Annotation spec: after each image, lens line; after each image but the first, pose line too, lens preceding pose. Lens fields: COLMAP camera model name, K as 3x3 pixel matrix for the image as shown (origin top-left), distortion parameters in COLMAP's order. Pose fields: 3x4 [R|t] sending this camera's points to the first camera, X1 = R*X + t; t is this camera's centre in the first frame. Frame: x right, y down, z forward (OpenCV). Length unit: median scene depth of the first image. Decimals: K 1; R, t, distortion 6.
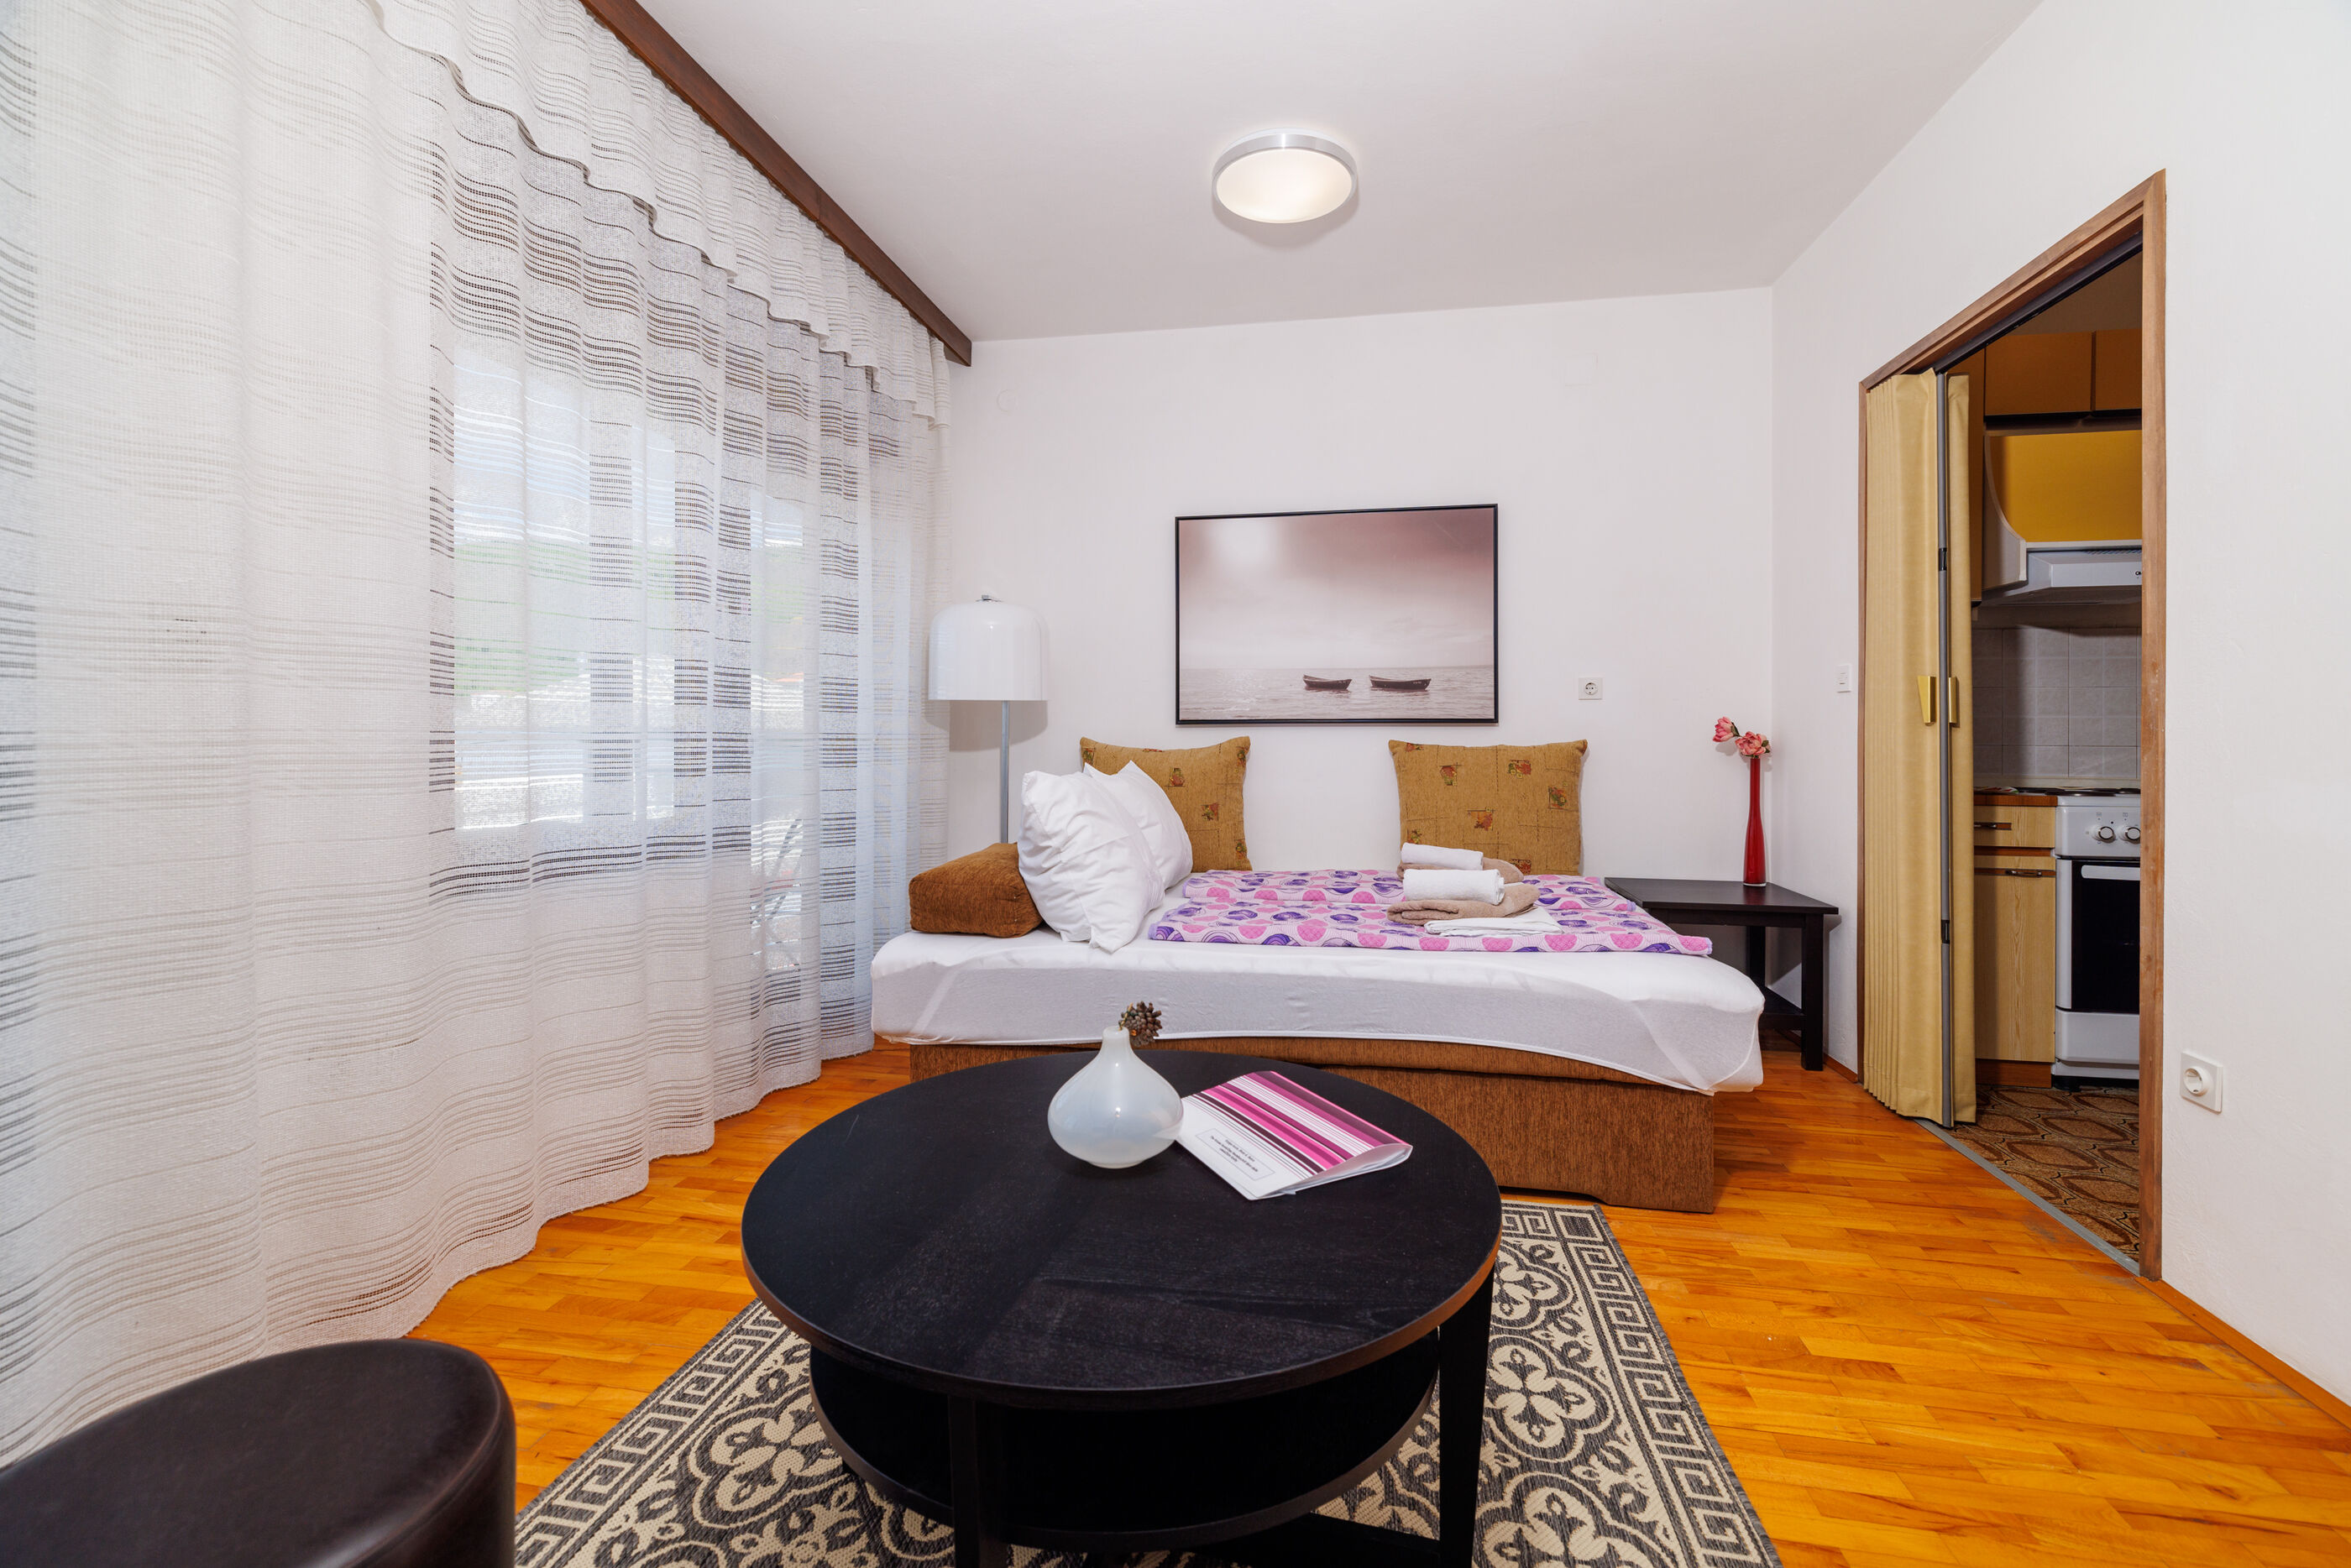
lens RADIAL K [[993.6, 0, 1178.5], [0, 993.6, 741.8], [0, 0, 1]] dist [-0.000873, -0.000107]
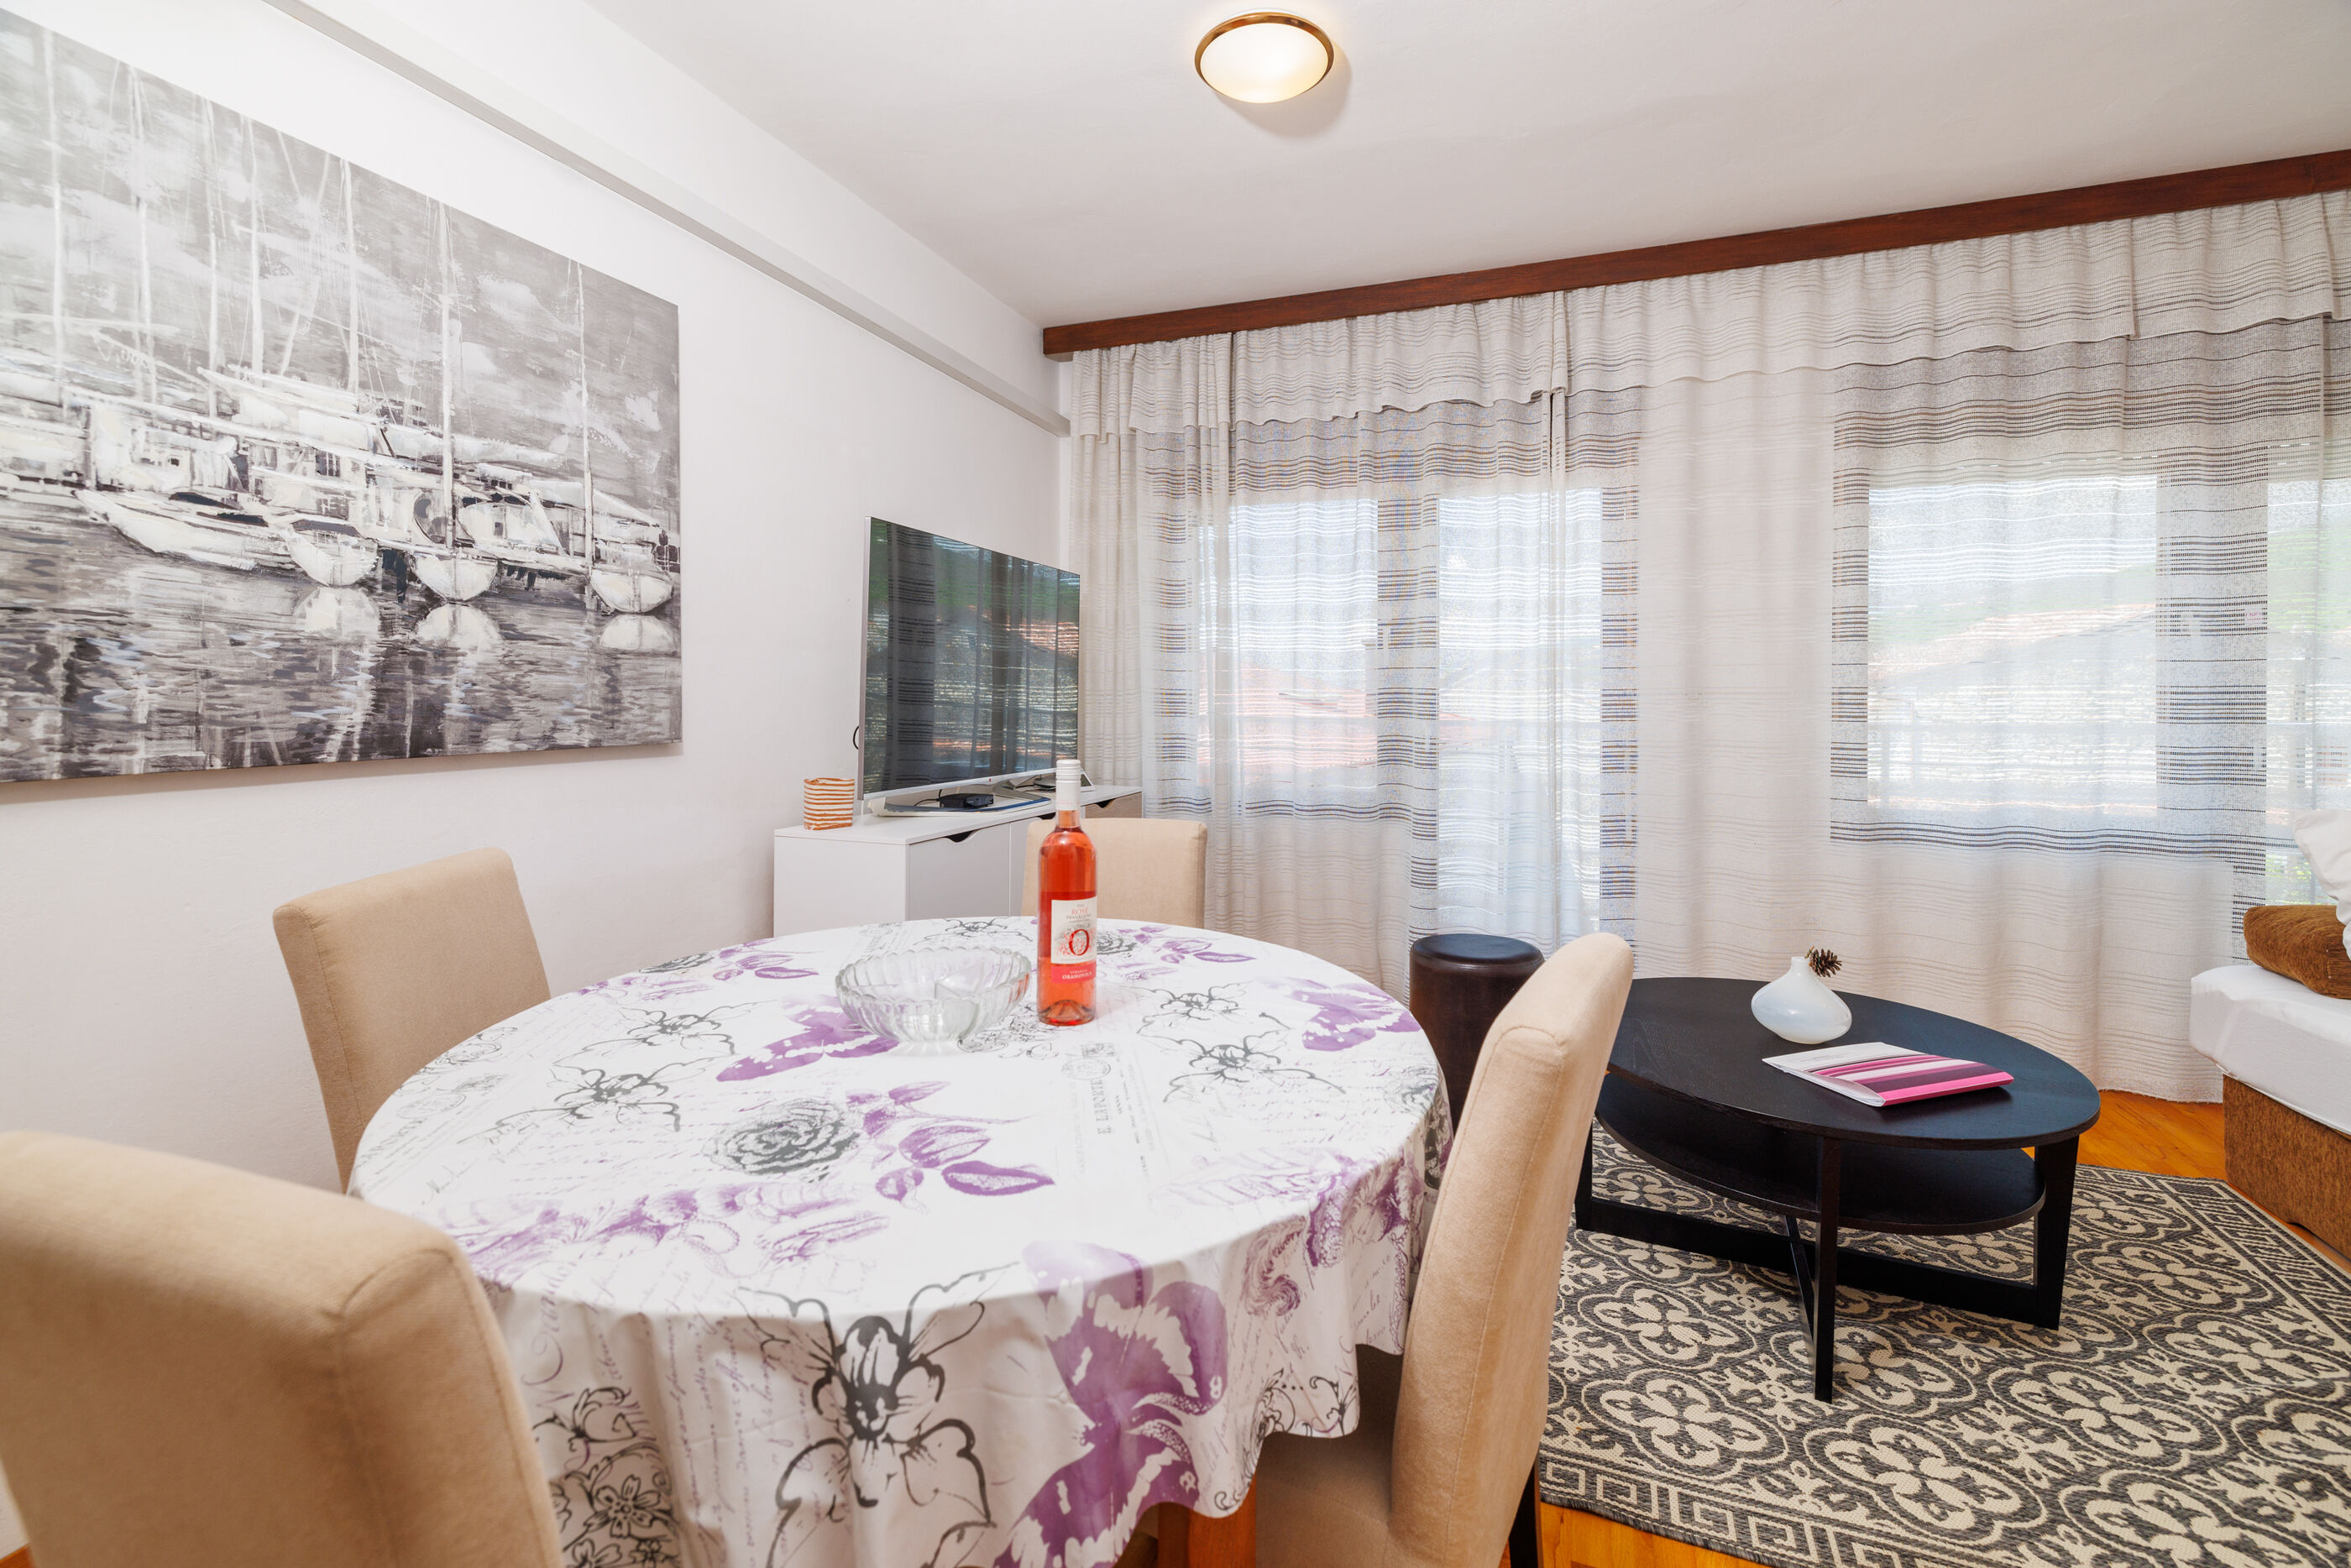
lens RADIAL K [[1008.9, 0, 1199.6], [0, 1008.9, 700.9], [0, 0, 1]] dist [0.001345, 0.000352]
pose [[-0.154422, 0.005995, -0.987987, 0.711882], [-0.001716, 0.999978, 0.006336, -0.055765], [0.988003, 0.002674, -0.154408, 0.124012]]
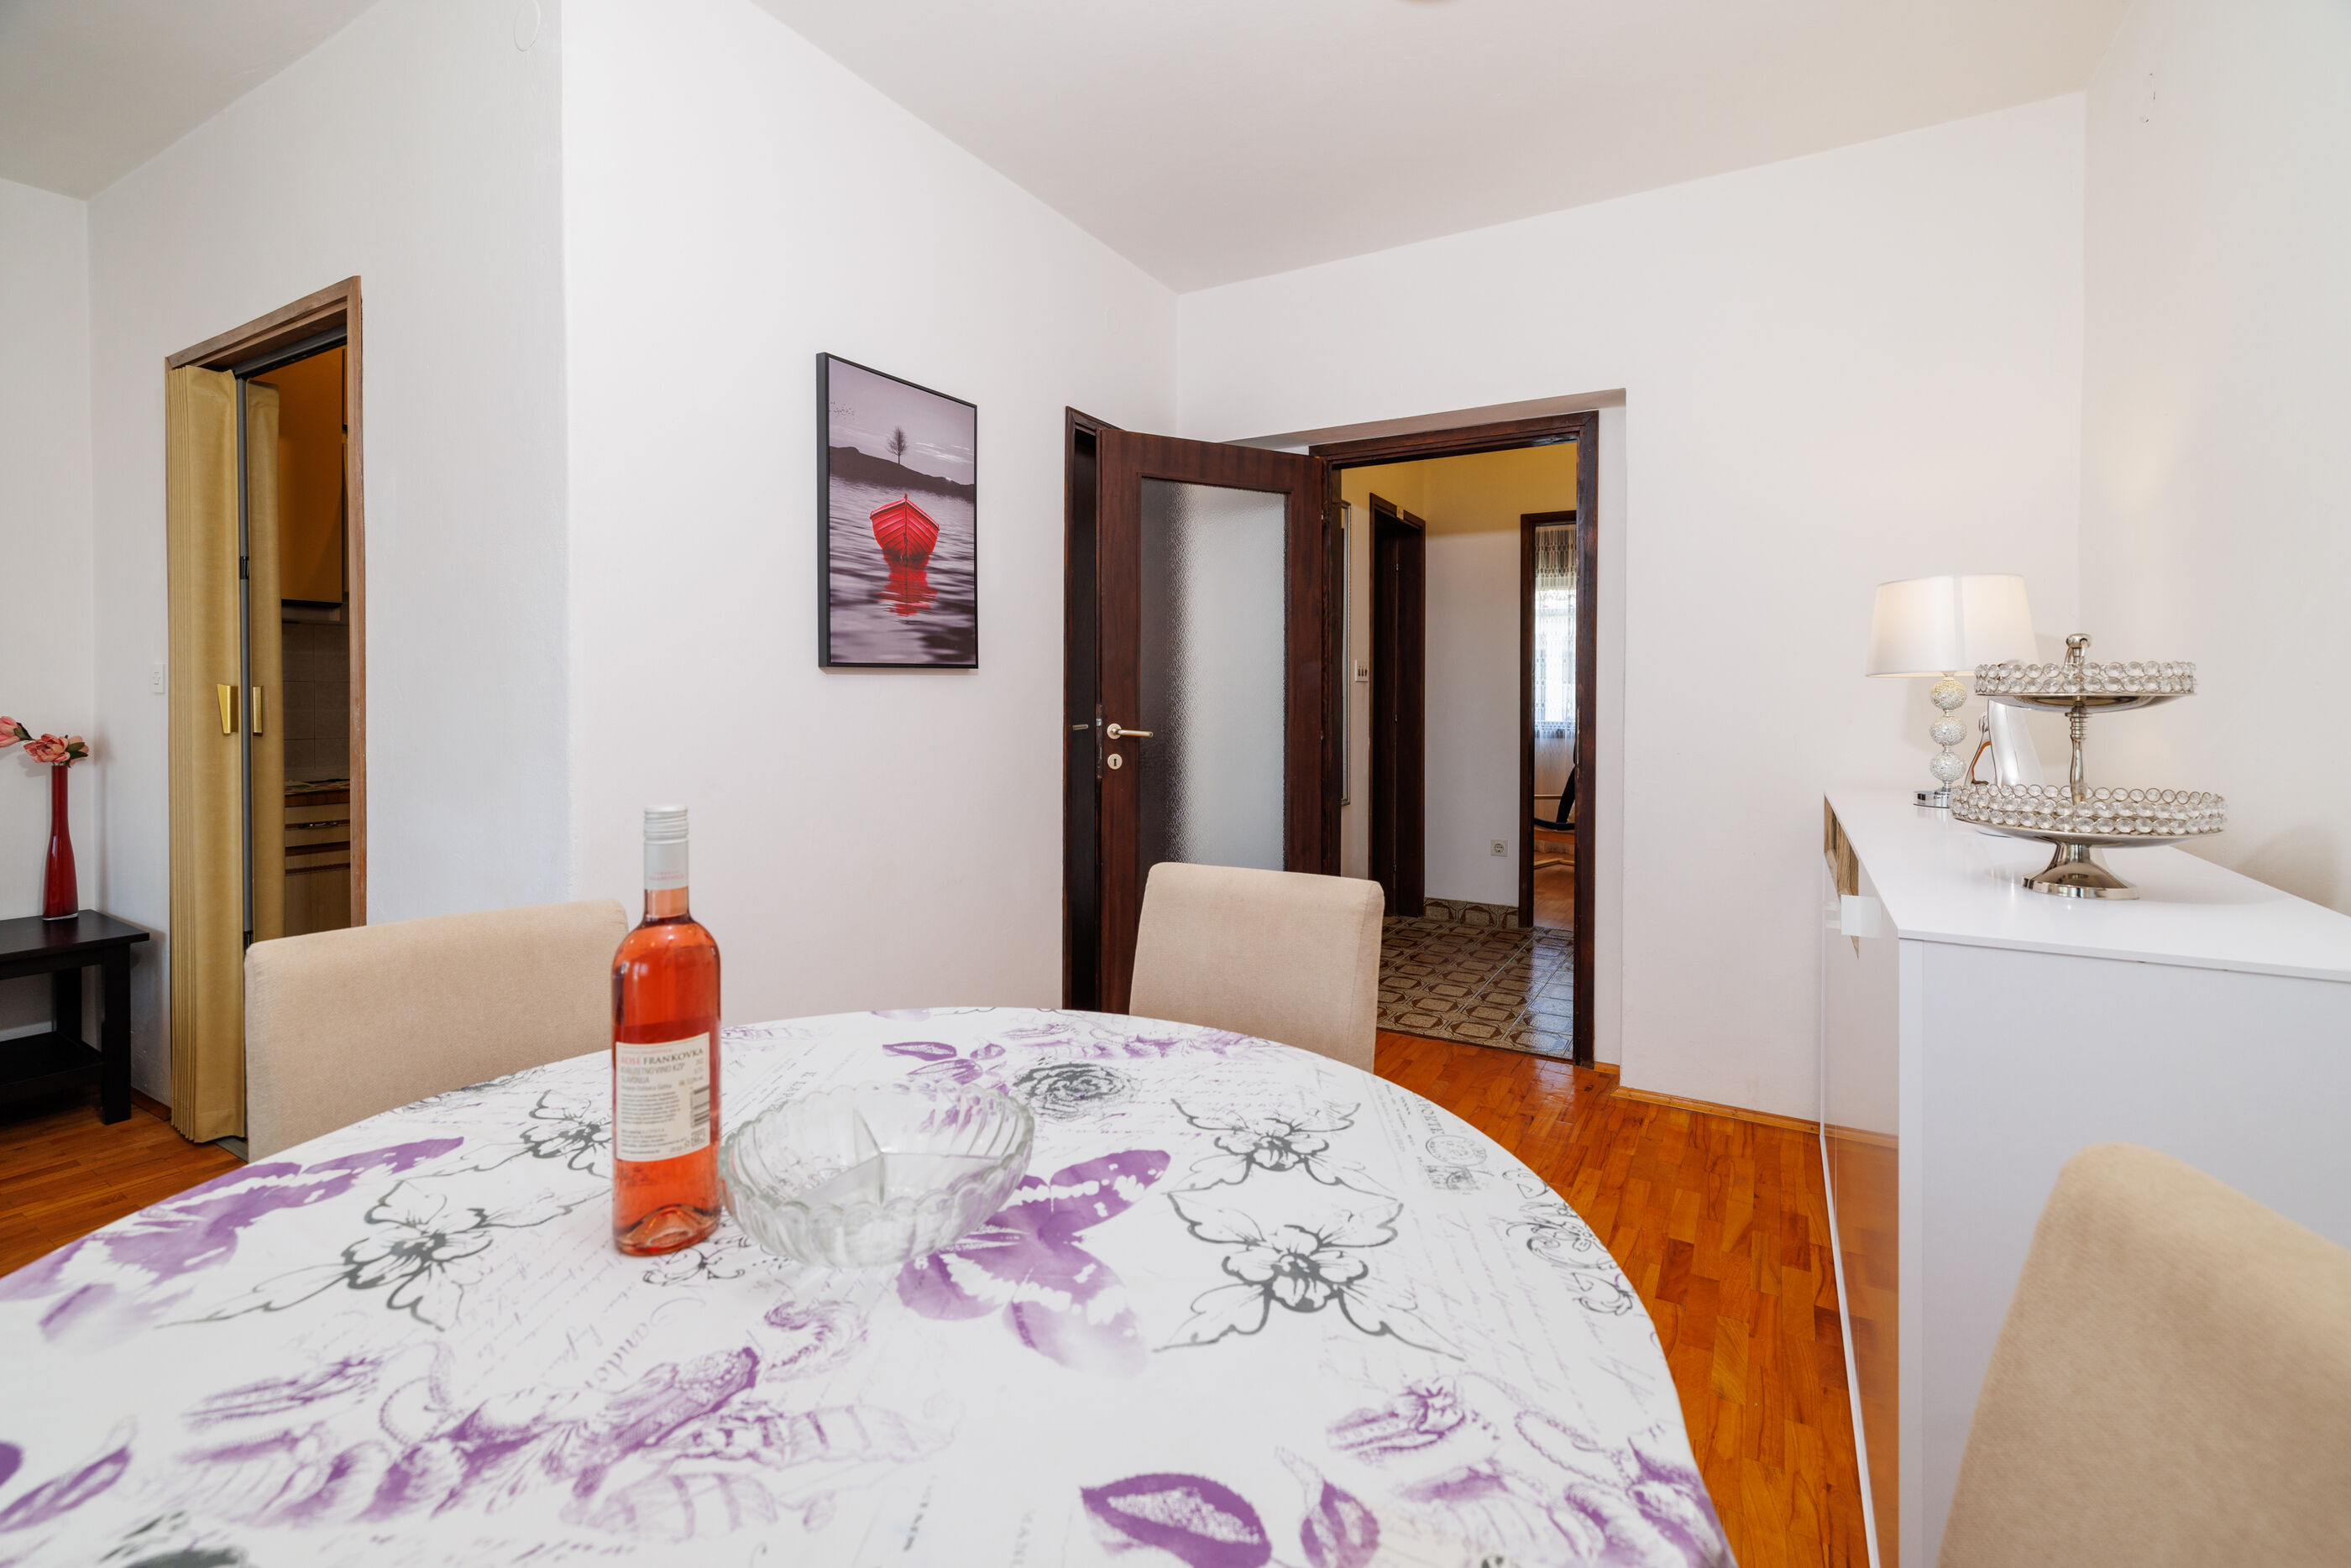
lens RADIAL K [[1010.6, 0, 1180.9], [0, 1010.6, 702.7], [0, 0, 1]] dist [-0.001176, 0.005688]
pose [[0.345066, -0.011861, 0.938504, 0.122256], [-0.003135, 0.999900, 0.013789, -0.057734], [-0.938573, -0.007701, 0.344994, -0.197409]]
